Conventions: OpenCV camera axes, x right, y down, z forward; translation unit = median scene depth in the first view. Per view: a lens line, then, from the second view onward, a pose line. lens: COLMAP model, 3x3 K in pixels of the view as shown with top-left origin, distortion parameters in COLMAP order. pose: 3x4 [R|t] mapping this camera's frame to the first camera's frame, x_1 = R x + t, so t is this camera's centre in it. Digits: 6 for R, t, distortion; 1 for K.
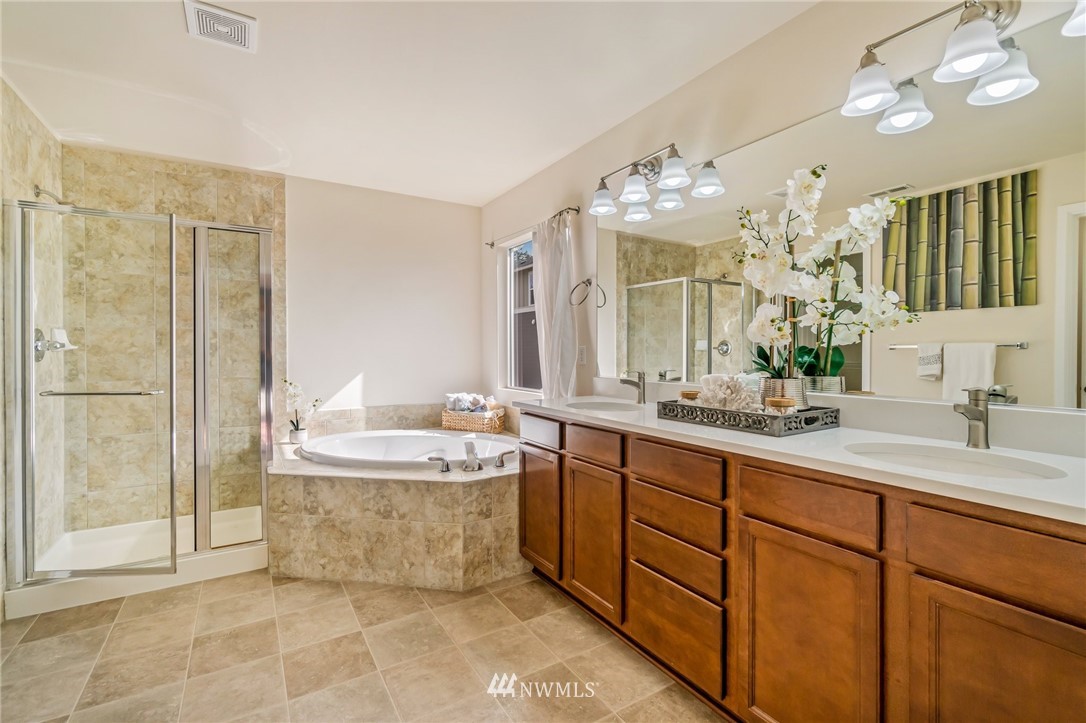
lens RADIAL K [[471.5, 0, 524.4], [0, 471.5, 354.8], [0, 0, 1]] dist [-0.003225, -0.000559]
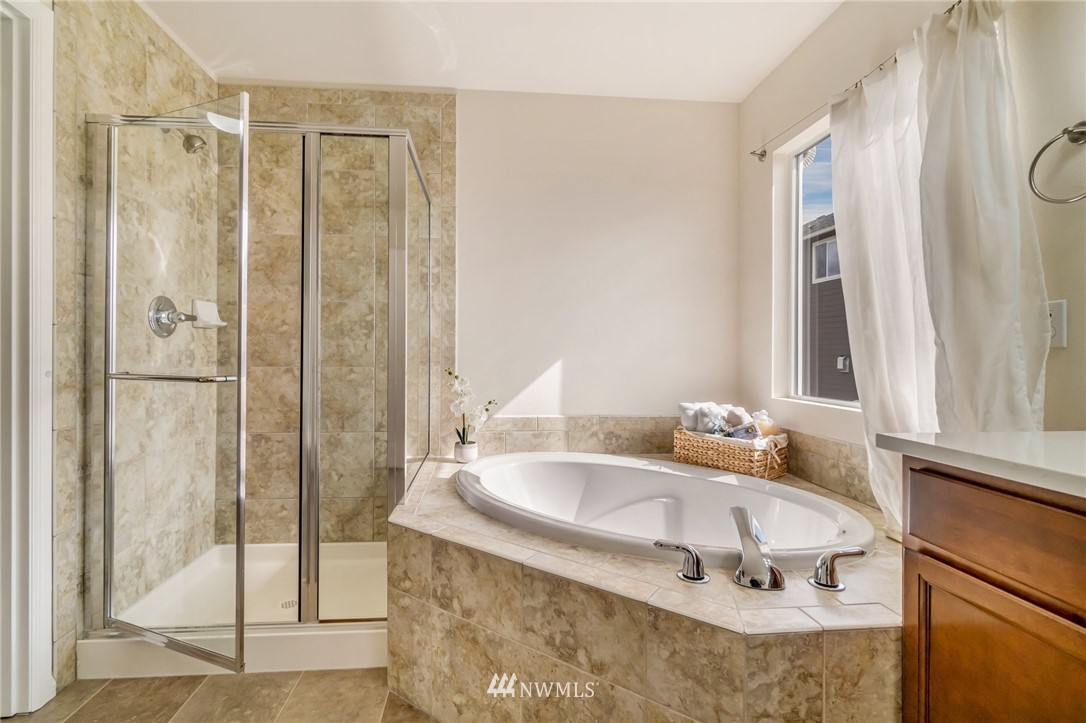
lens RADIAL K [[469.0, 0, 538.7], [0, 469.0, 350.3], [0, 0, 1]] dist [-0.005000, -0.000400]
pose [[0.910064, 0.006121, -0.414422, -0.105187], [-0.014133, 0.999768, -0.016270, 0.035350], [0.414226, 0.020664, 0.909939, 0.470206]]
